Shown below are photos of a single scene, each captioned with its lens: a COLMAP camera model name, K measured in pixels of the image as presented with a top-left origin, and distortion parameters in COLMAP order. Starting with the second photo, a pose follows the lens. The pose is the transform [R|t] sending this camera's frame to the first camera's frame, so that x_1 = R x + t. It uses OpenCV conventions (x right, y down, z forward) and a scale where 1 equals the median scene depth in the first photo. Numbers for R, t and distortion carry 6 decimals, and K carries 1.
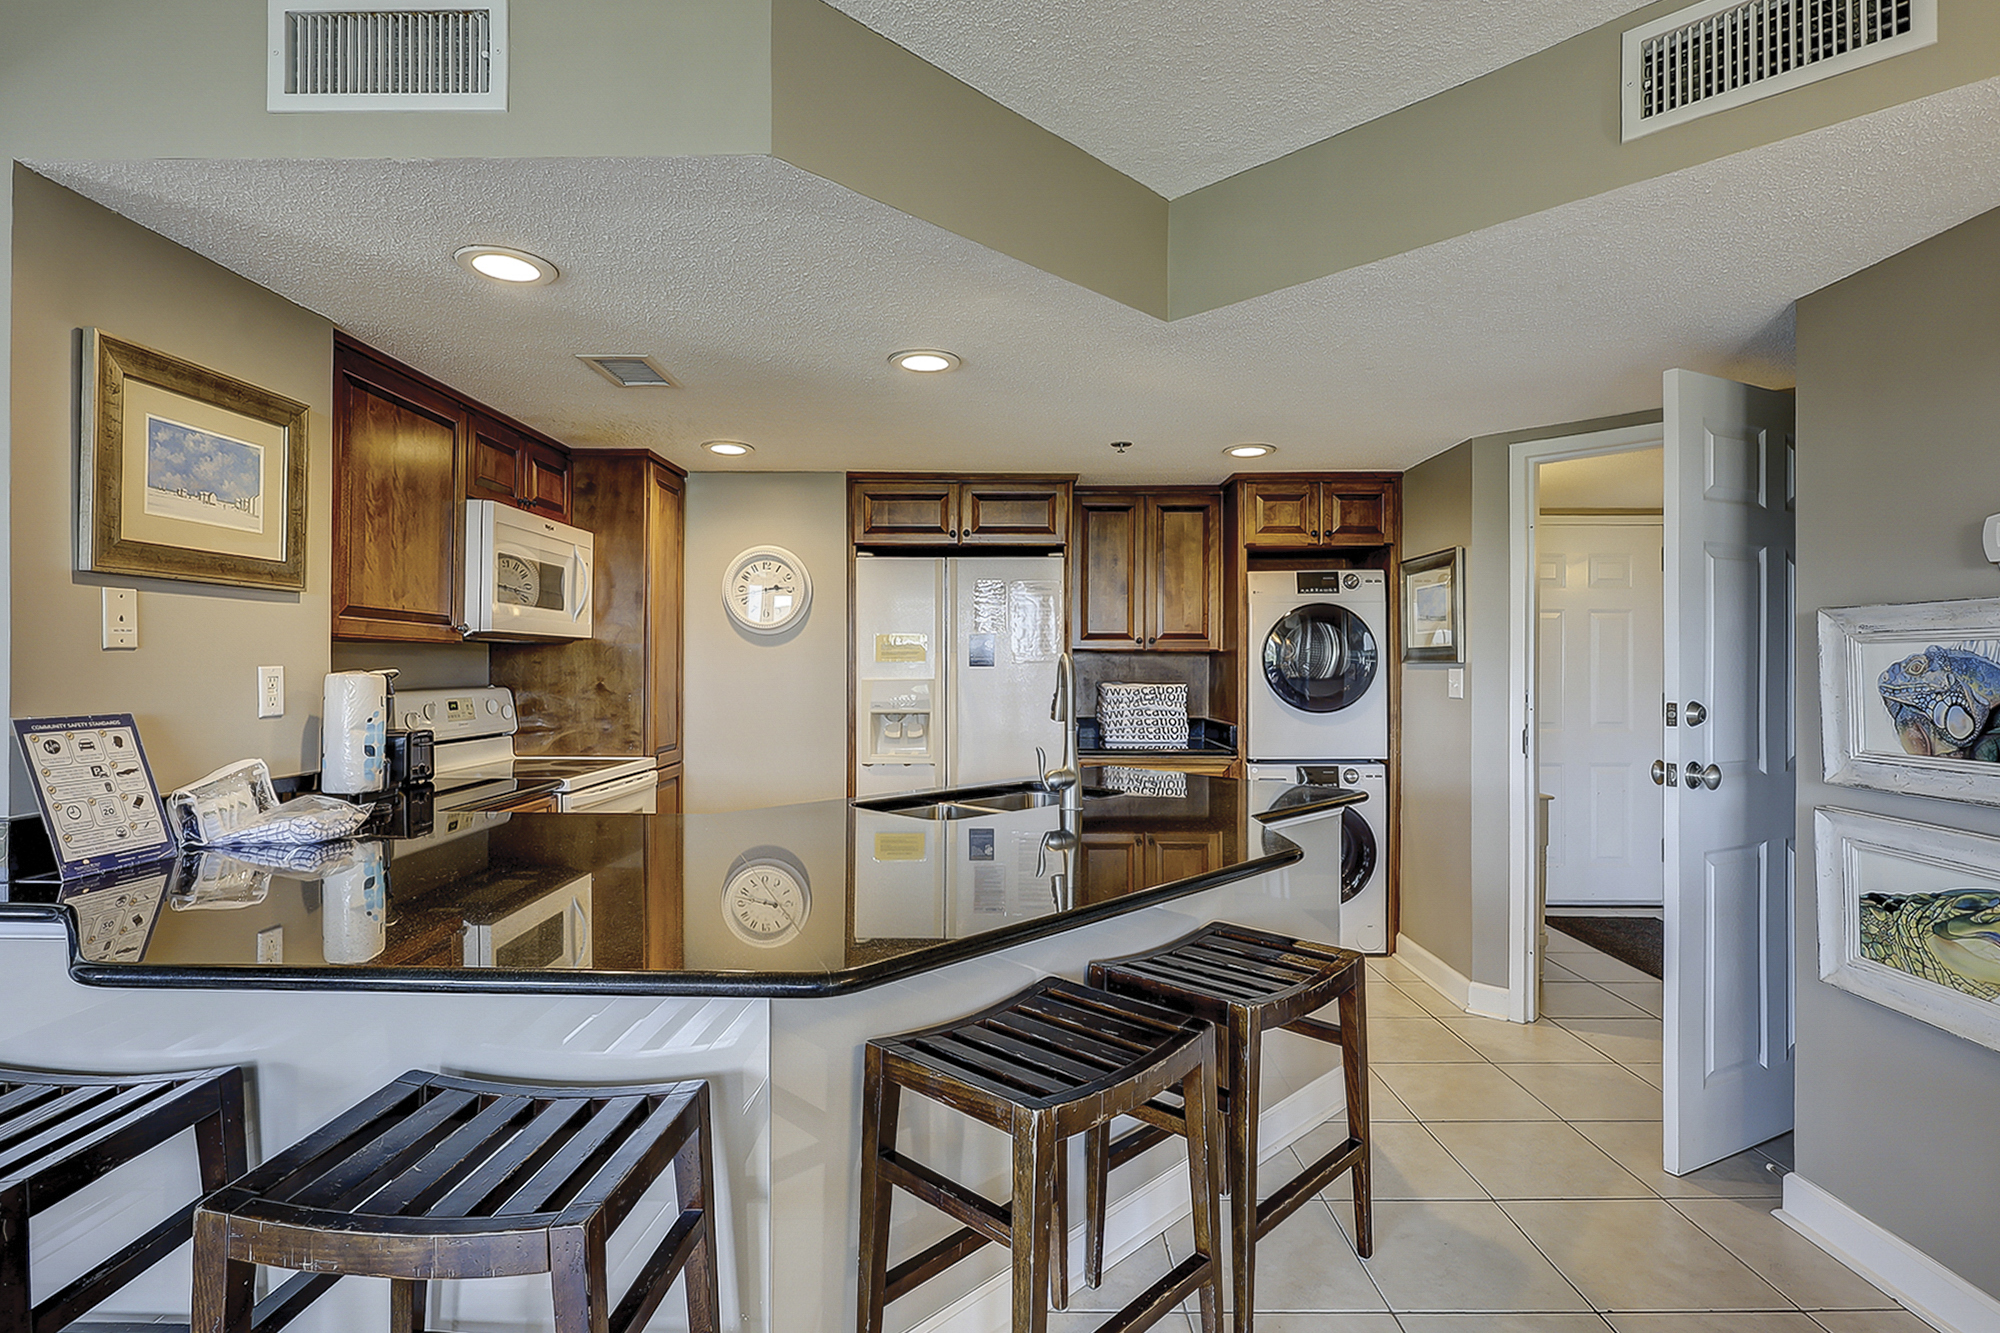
lens RADIAL K [[965.7, 0, 1002.1], [0, 965.7, 645.1], [0, 0, 1]] dist [0.000931, 0.000936]
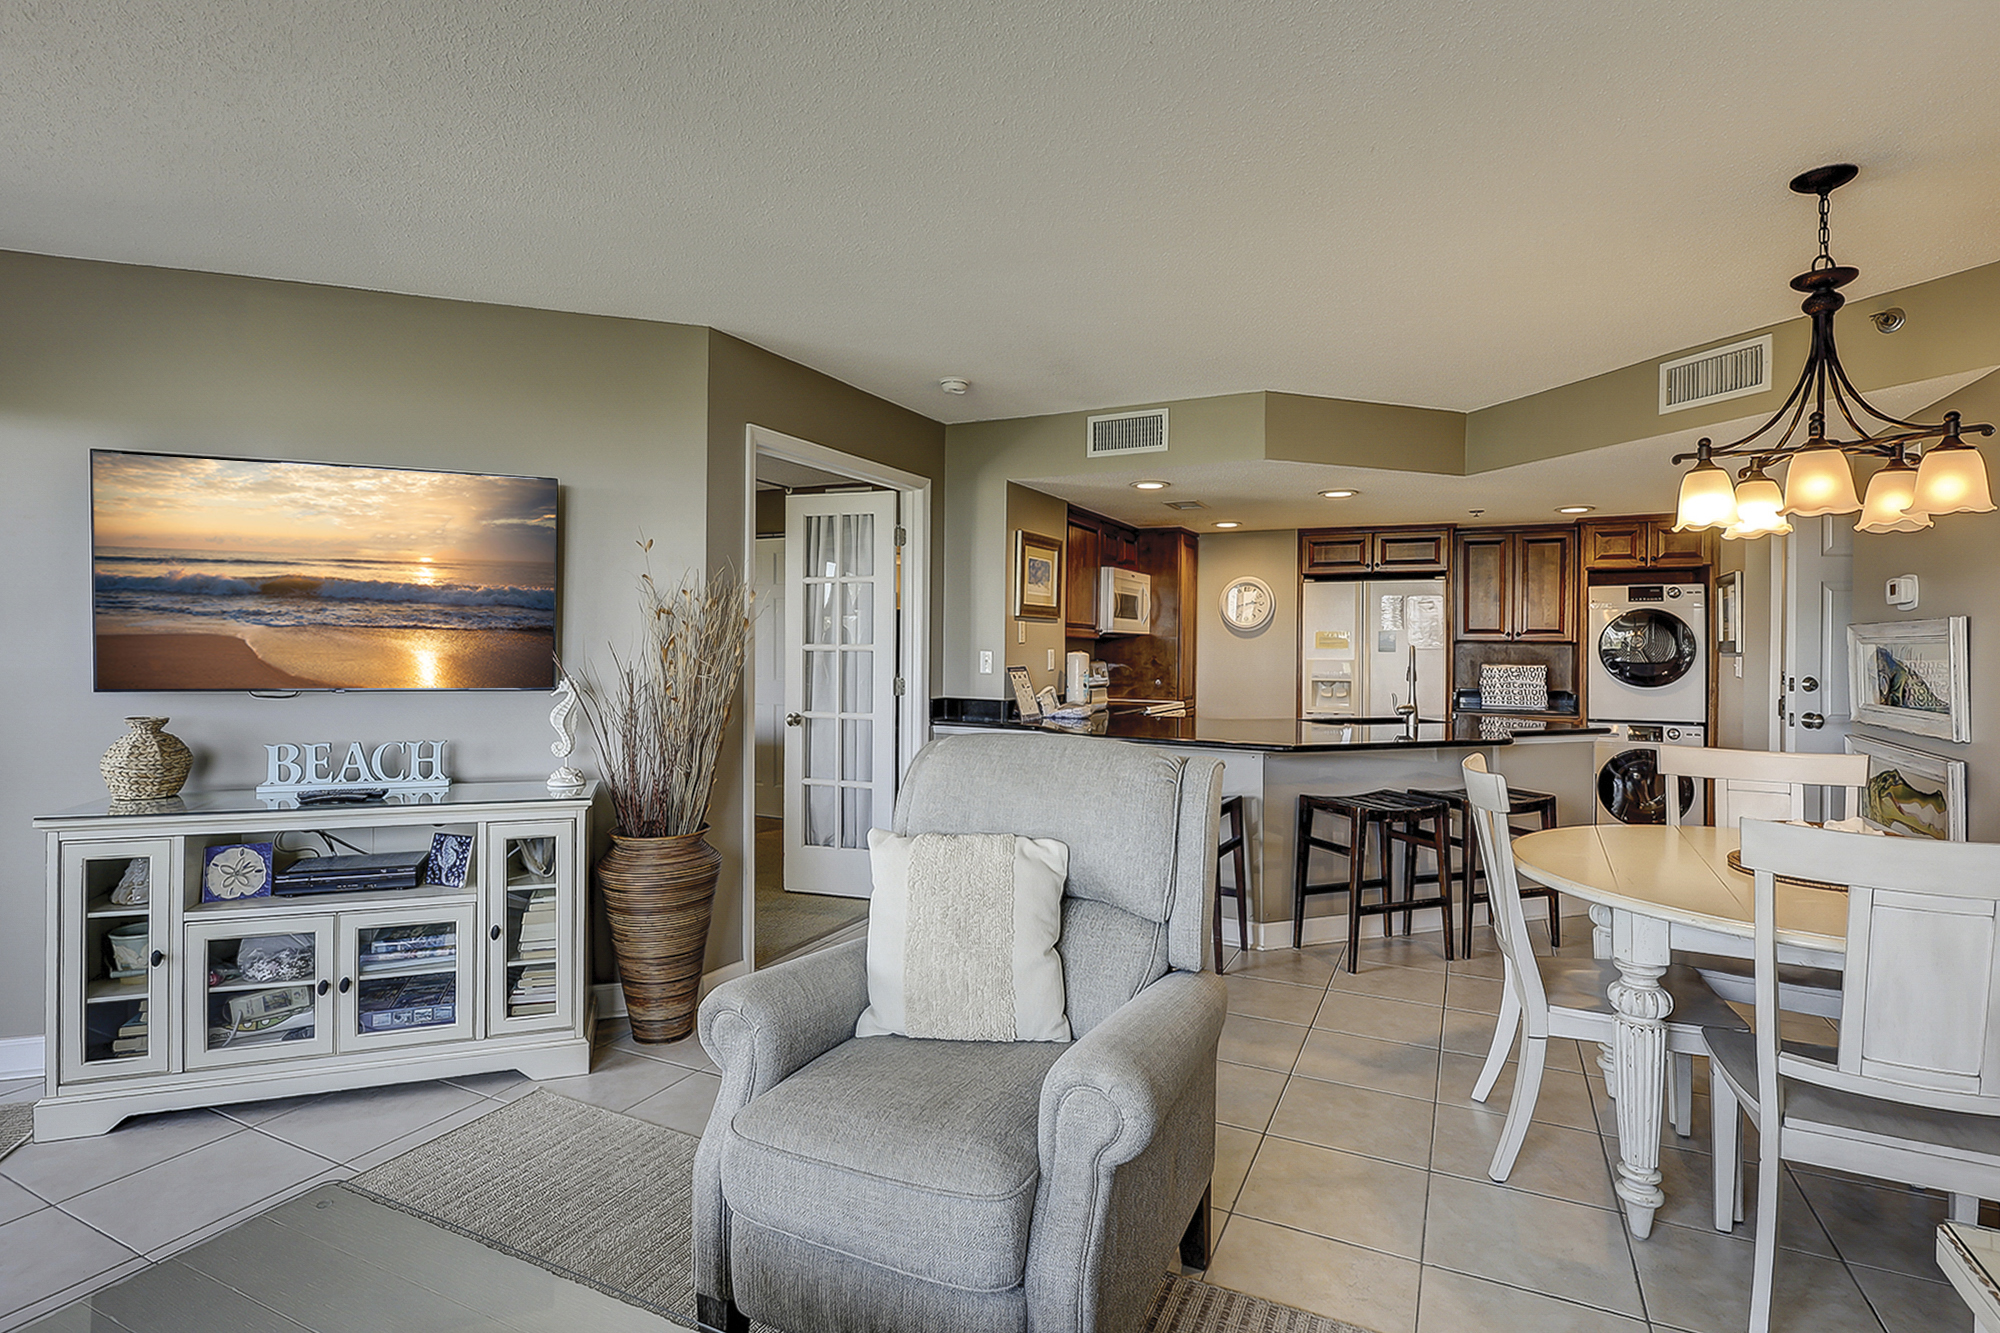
lens RADIAL K [[965.7, 0, 1002.1], [0, 965.7, 645.1], [0, 0, 1]] dist [0.000931, 0.000936]
pose [[0.894418, 0.006047, -0.447192, 0.120090], [0.002363, 0.999831, 0.018247, -0.018386], [0.447227, -0.017377, 0.894252, -0.661826]]
